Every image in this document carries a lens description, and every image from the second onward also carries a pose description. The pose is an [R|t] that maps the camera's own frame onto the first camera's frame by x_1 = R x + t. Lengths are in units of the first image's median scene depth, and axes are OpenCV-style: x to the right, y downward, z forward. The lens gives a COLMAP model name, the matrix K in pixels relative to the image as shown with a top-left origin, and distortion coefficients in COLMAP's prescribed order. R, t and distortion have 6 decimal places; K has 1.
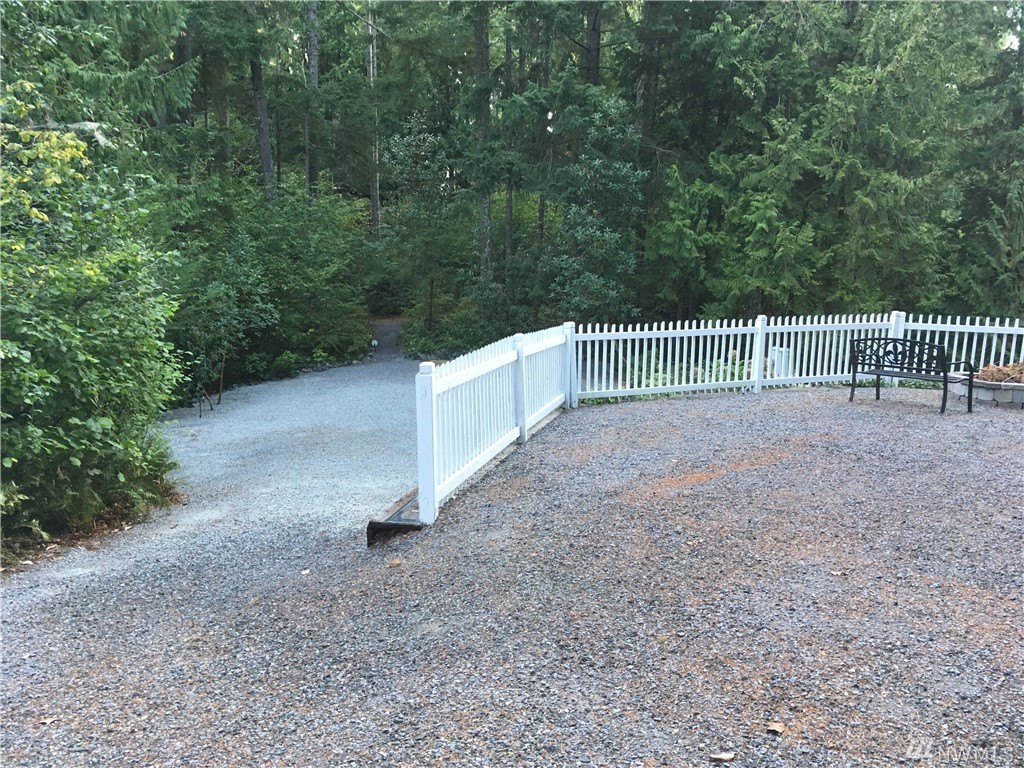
lens RADIAL K [[872.1, 0, 512.0], [0, 872.1, 384.0], [0, 0, 1]] dist [0.087191, -0.117938]
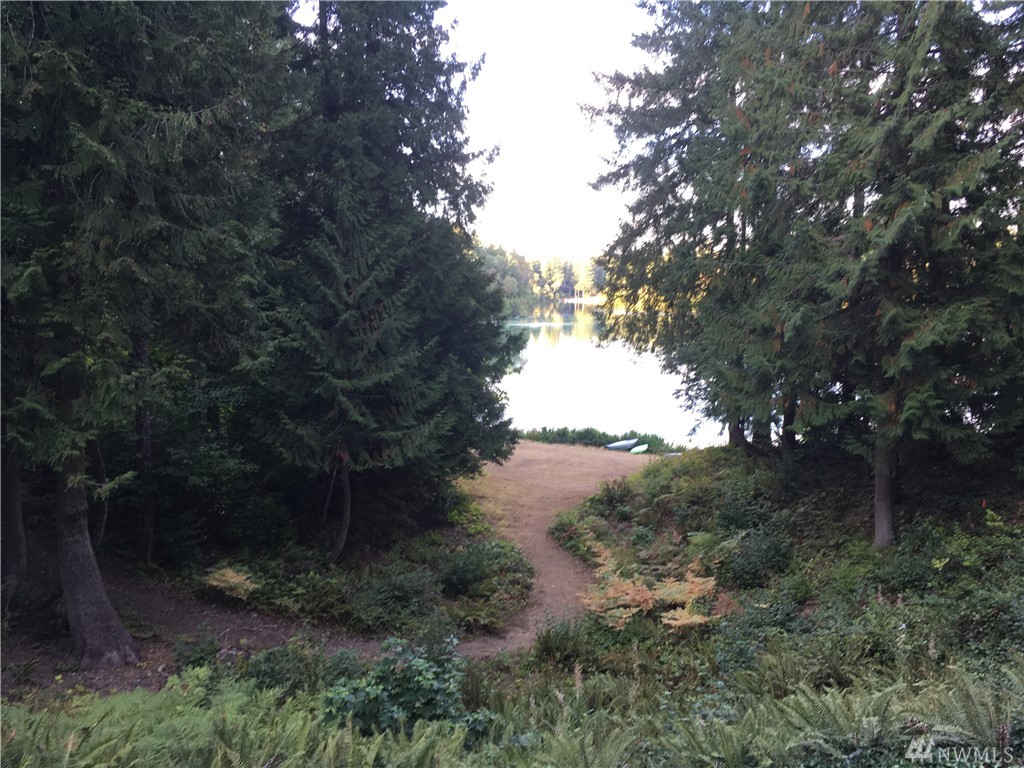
lens RADIAL K [[872.1, 0, 512.0], [0, 872.1, 384.0], [0, 0, 1]] dist [0.087191, -0.117938]
pose [[0.744456, -0.080499, 0.662801, 0.233498], [0.116517, 0.993136, -0.010251, -0.056116], [-0.657426, 0.084859, 0.748726, 0.500081]]
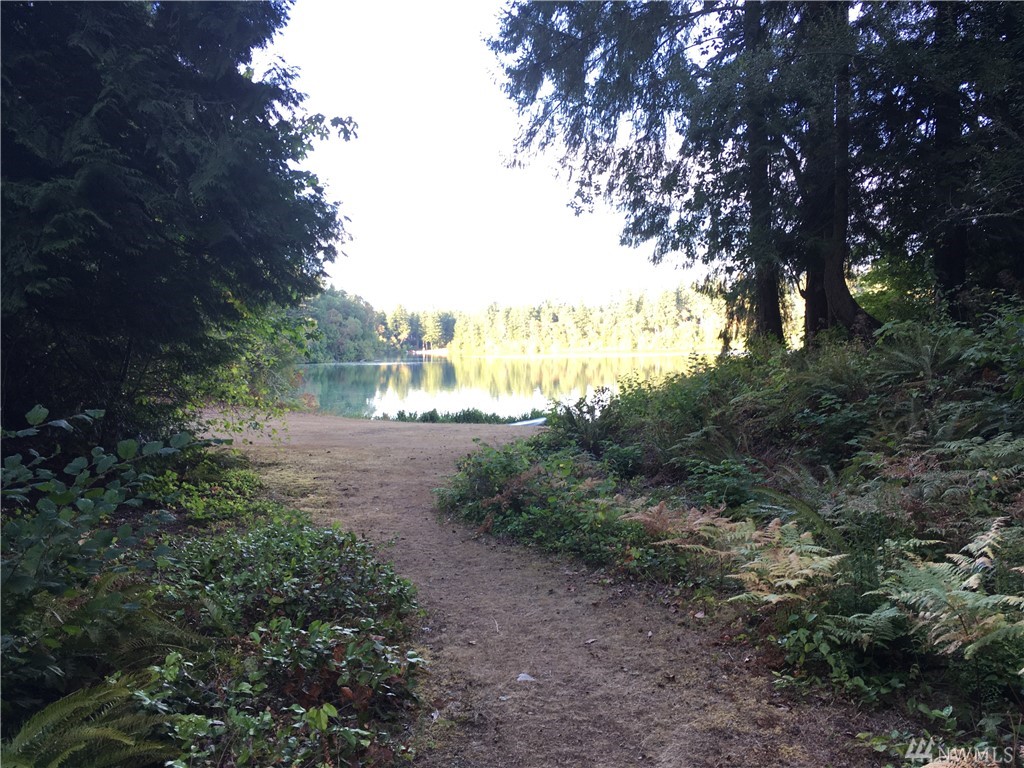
lens RADIAL K [[872.1, 0, 512.0], [0, 872.1, 384.0], [0, 0, 1]] dist [0.087191, -0.117938]
pose [[0.616489, -0.051209, 0.785697, 0.822361], [0.154155, 0.986420, -0.056665, 0.134889], [-0.772126, 0.156053, 0.616011, 1.178148]]
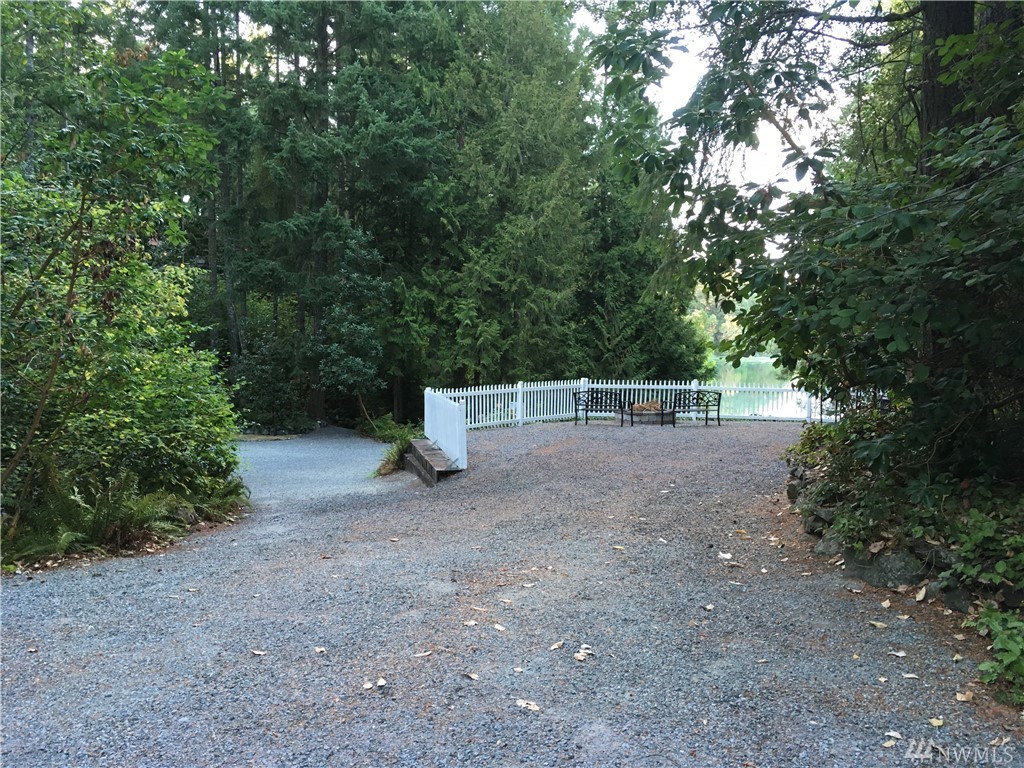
lens RADIAL K [[872.1, 0, 512.0], [0, 872.1, 384.0], [0, 0, 1]] dist [0.087191, -0.117938]
pose [[0.911104, -0.027545, 0.411256, -0.215850], [0.063975, 0.995123, -0.075081, 0.027304], [-0.407182, 0.094717, 0.908423, -0.276265]]
